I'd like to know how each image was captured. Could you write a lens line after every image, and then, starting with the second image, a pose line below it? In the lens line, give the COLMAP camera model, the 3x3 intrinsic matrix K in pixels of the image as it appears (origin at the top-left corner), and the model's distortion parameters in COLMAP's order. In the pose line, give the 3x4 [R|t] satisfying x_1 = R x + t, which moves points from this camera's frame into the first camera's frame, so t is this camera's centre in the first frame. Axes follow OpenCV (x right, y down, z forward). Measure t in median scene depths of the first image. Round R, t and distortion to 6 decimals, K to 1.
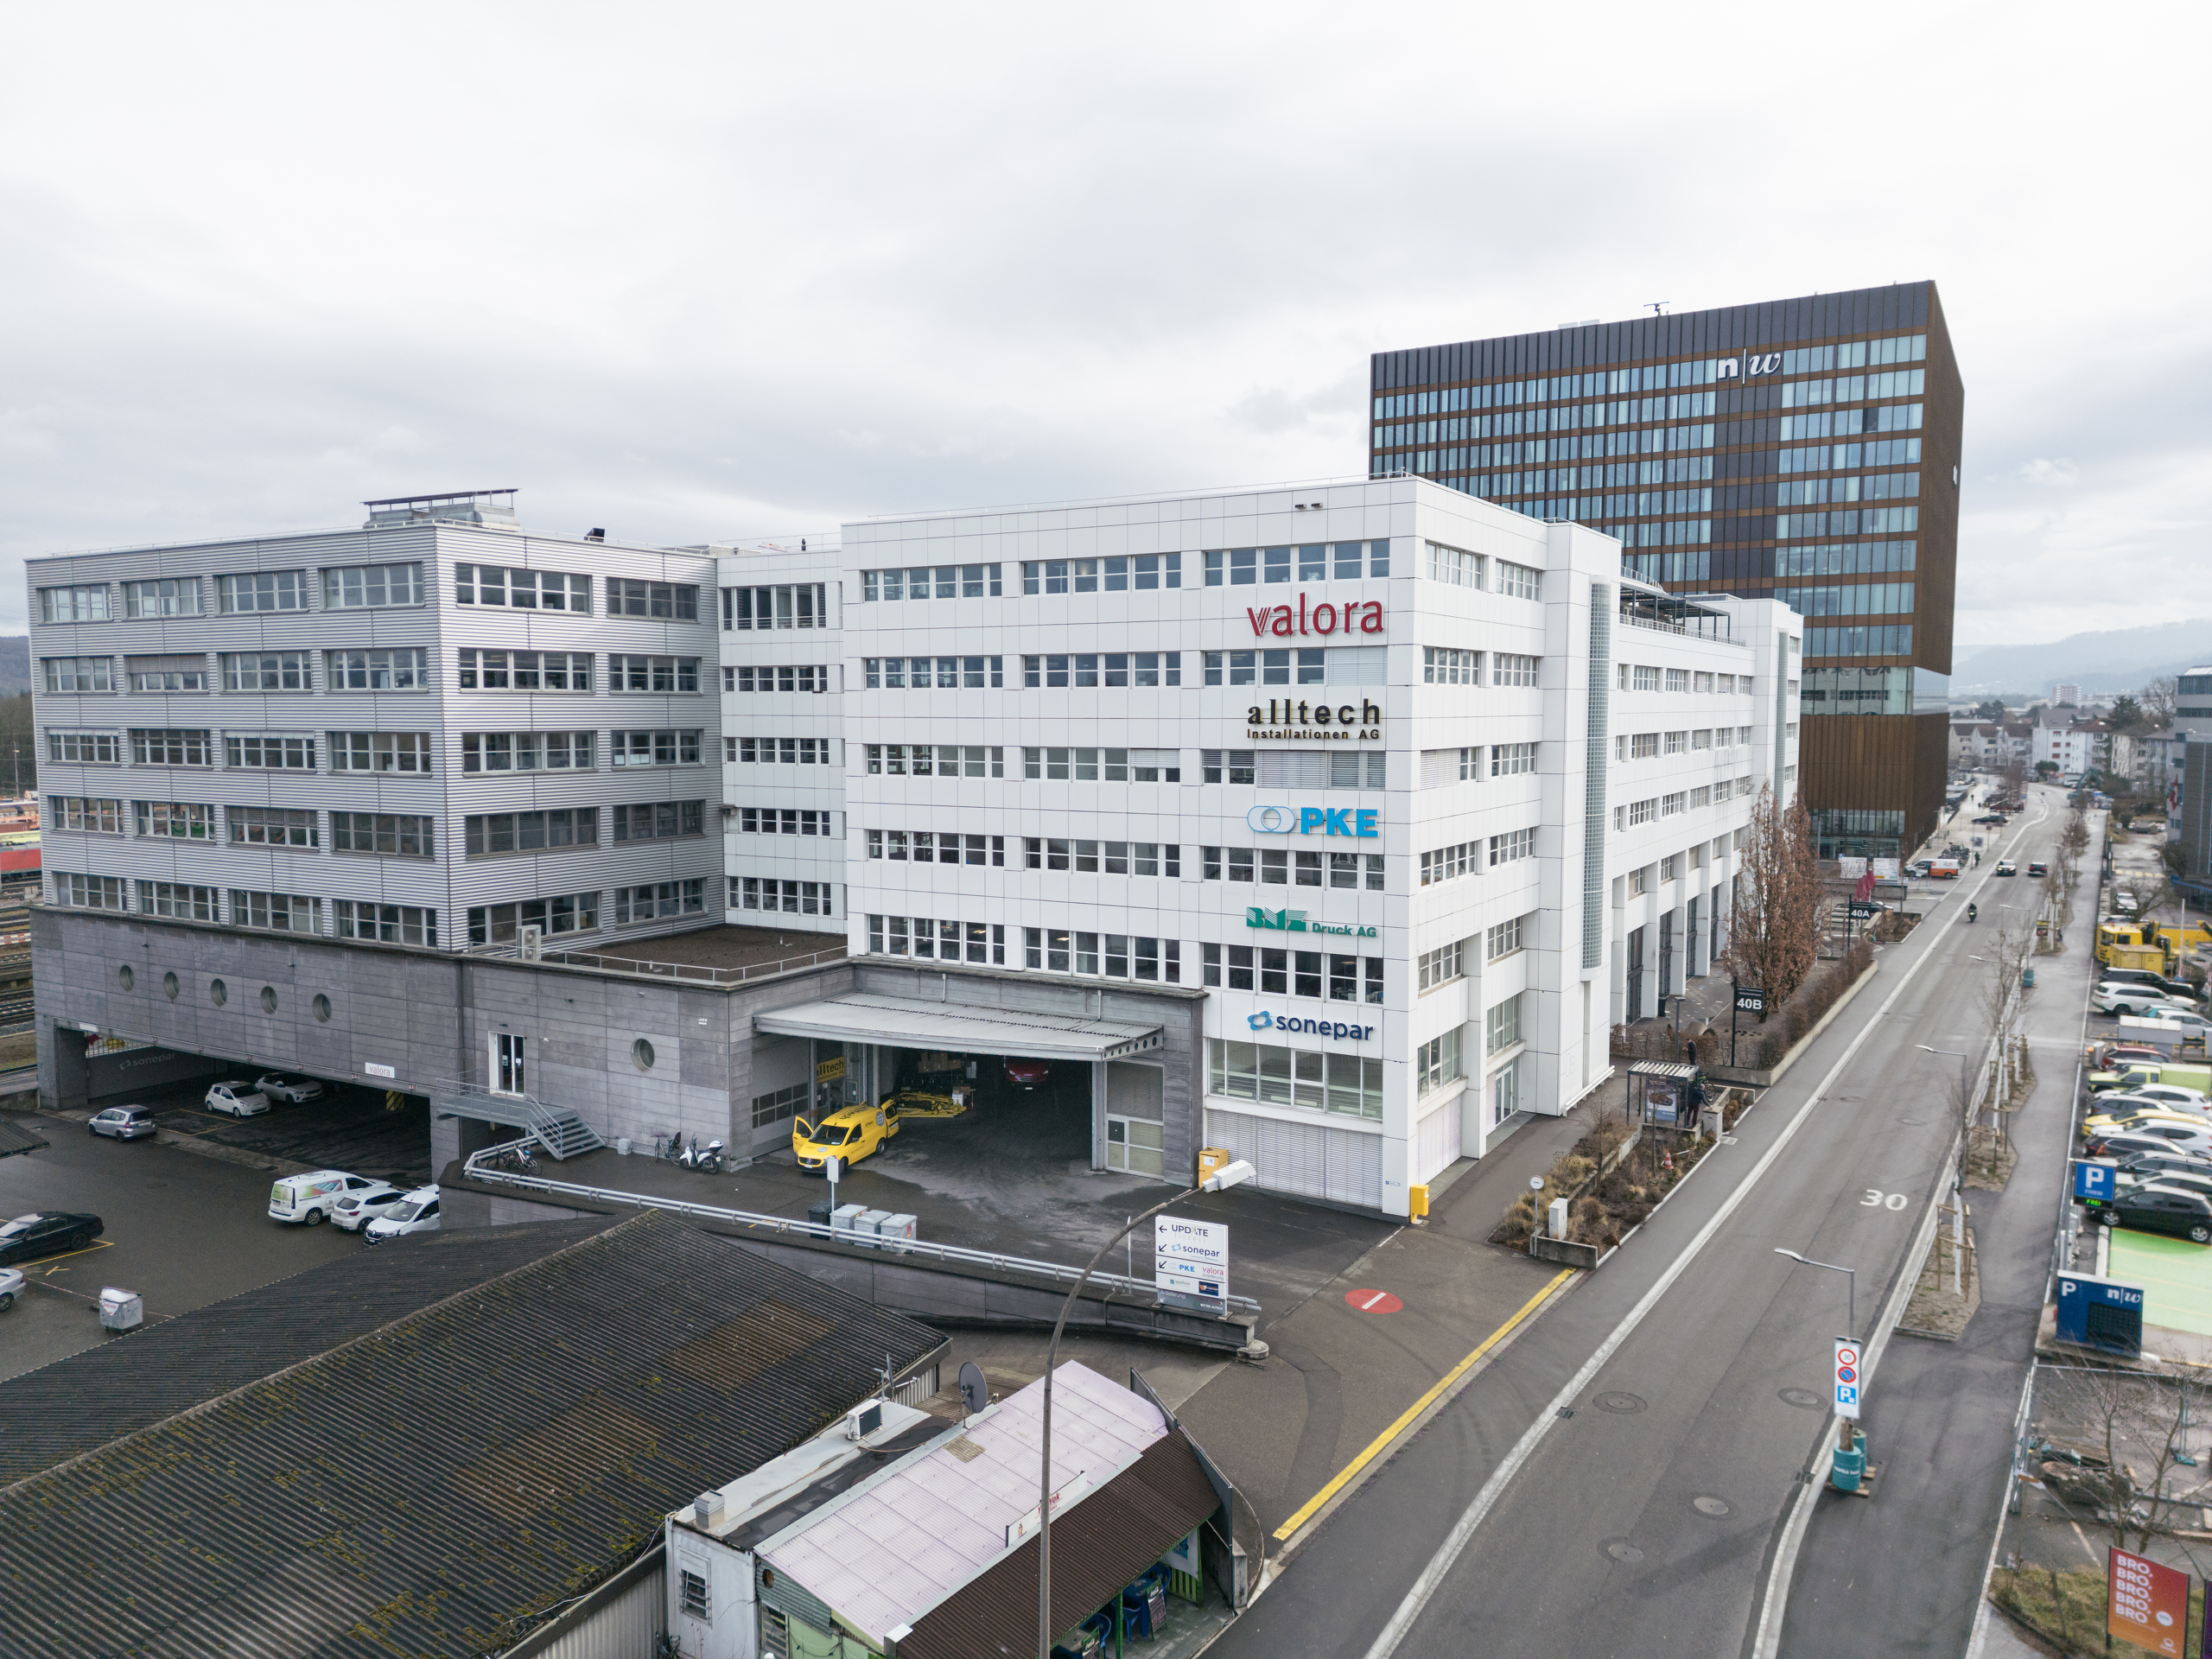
lens RADIAL K [[1581.2, 0, 1106.0], [0, 1581.2, 829.5], [0, 0, 1]] dist [0.172362, -0.256881]
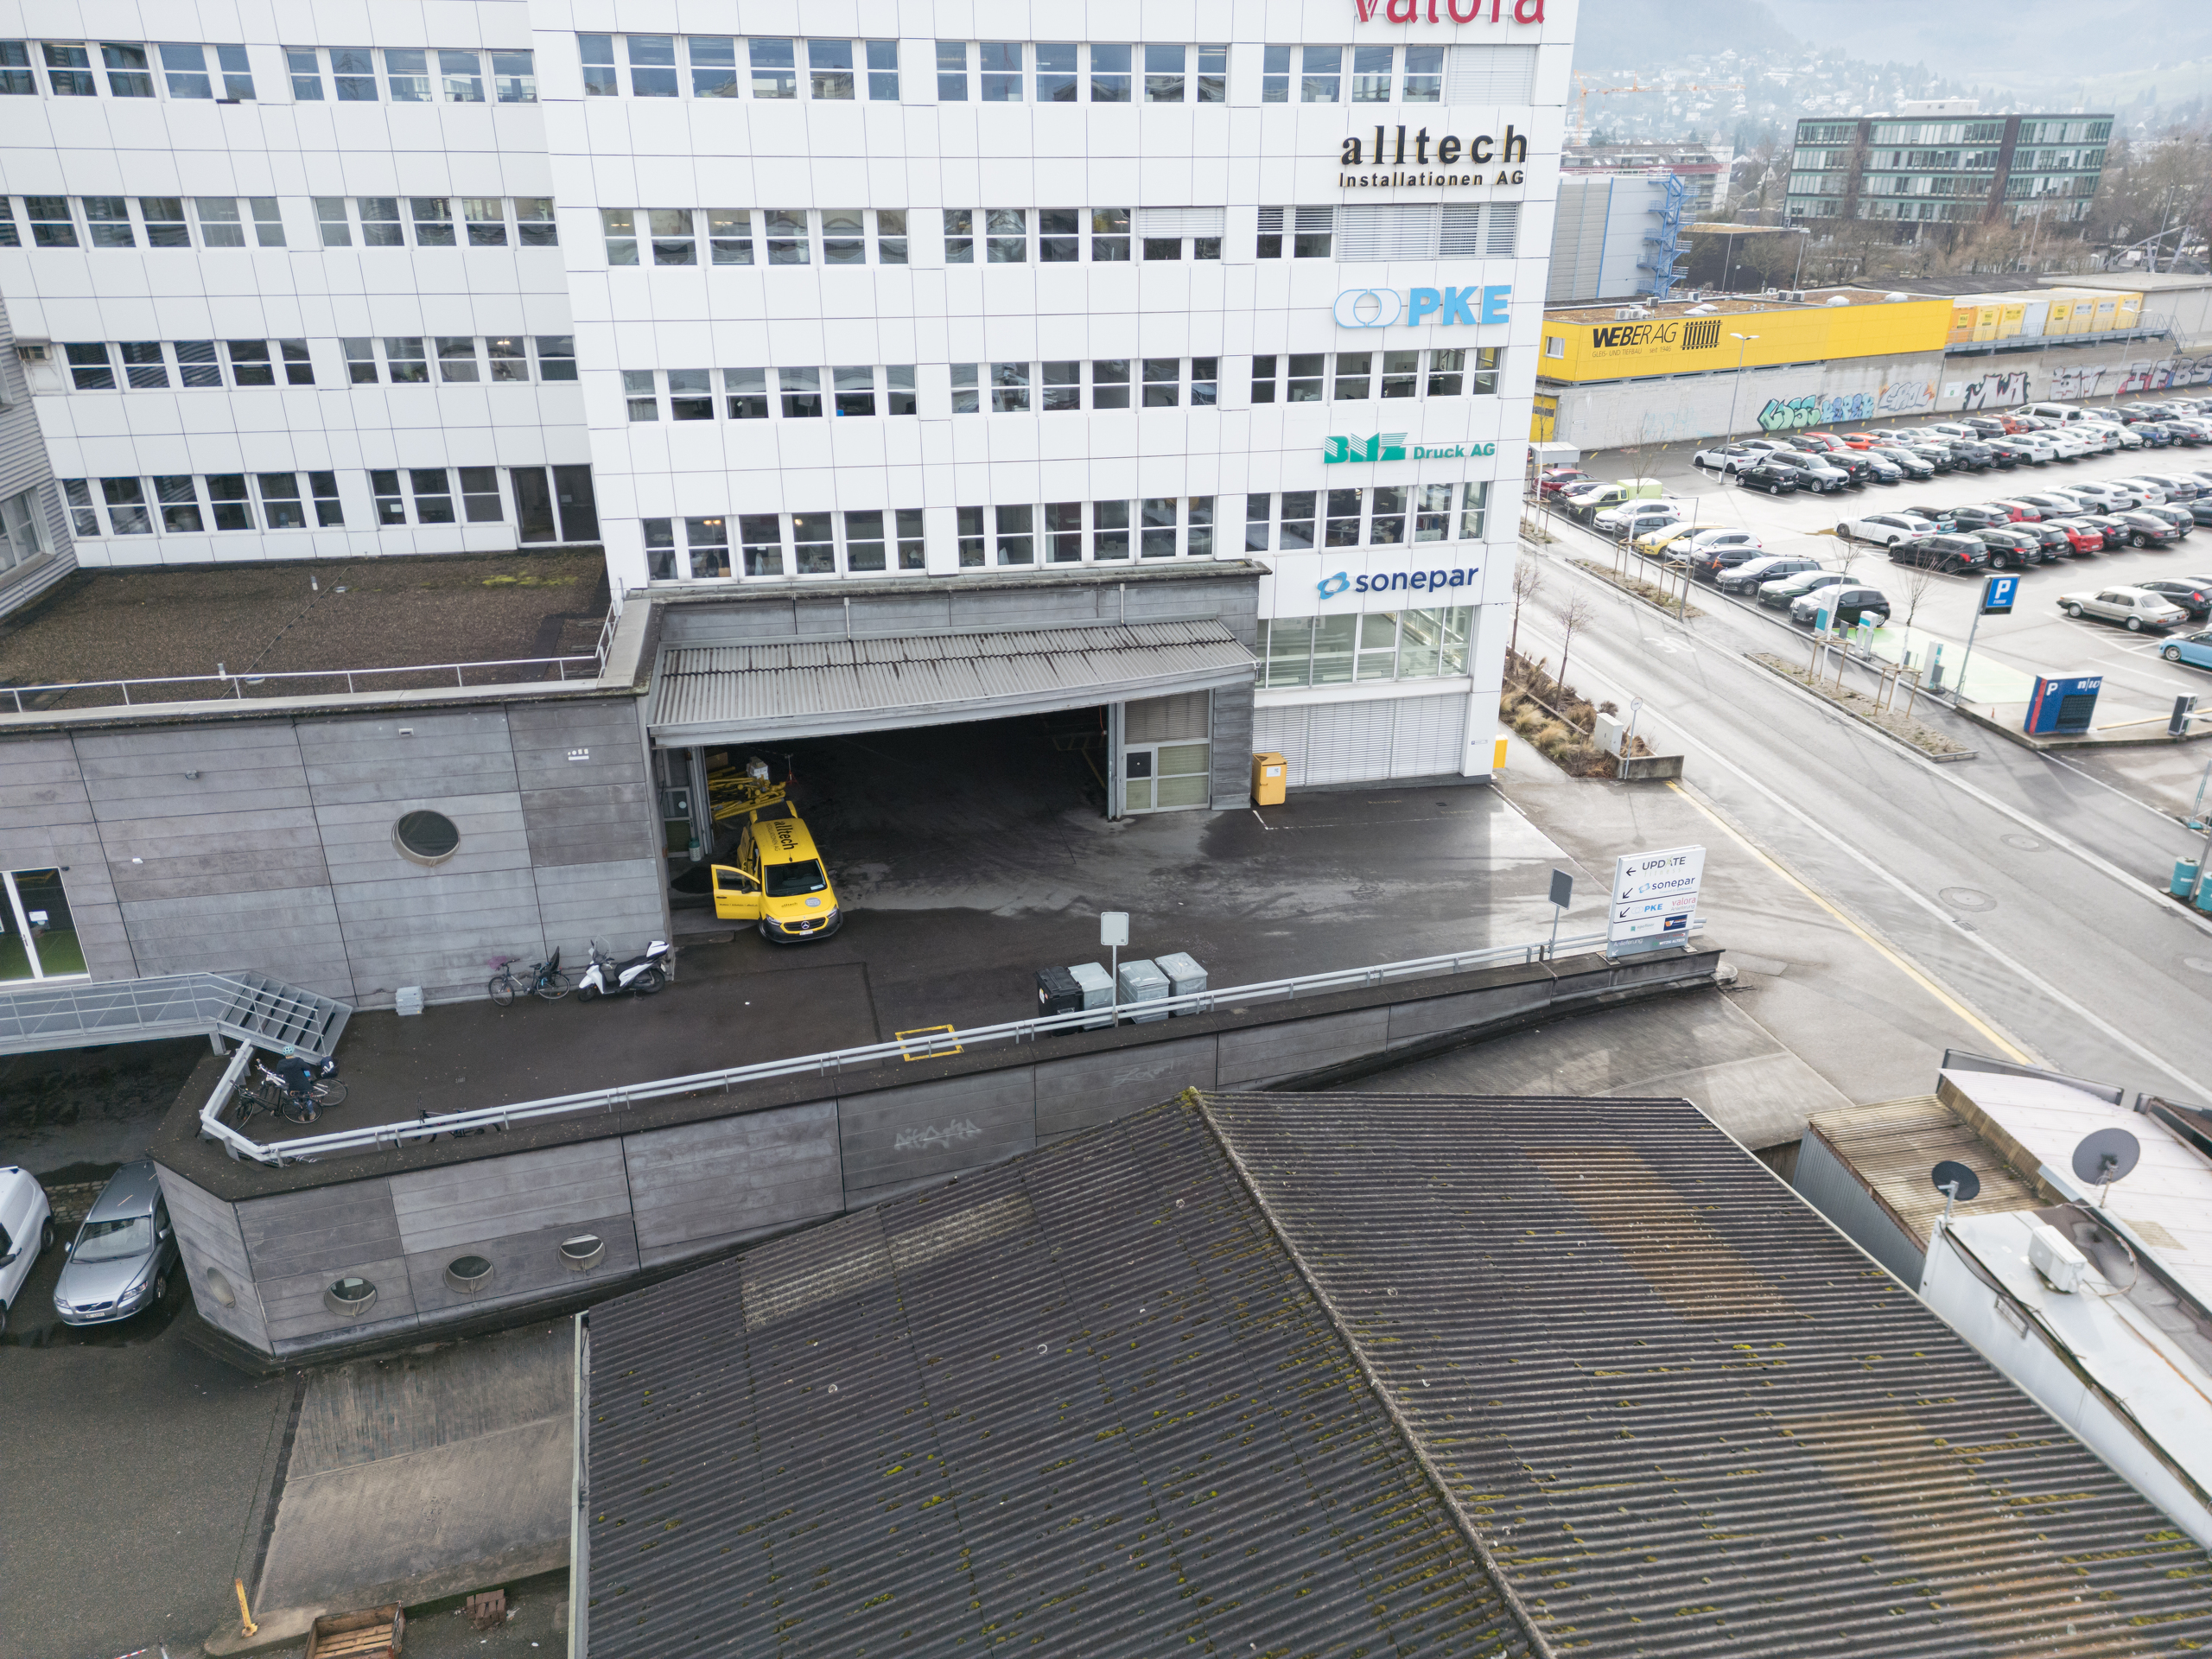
lens RADIAL K [[1581.2, 0, 1106.0], [0, 1581.2, 829.5], [0, 0, 1]] dist [0.172362, -0.256881]
pose [[0.720098, -0.272190, 0.638257, -0.518215], [0.050276, 0.937897, 0.343250, -0.041589], [-0.692049, -0.215085, 0.689063, 0.514503]]
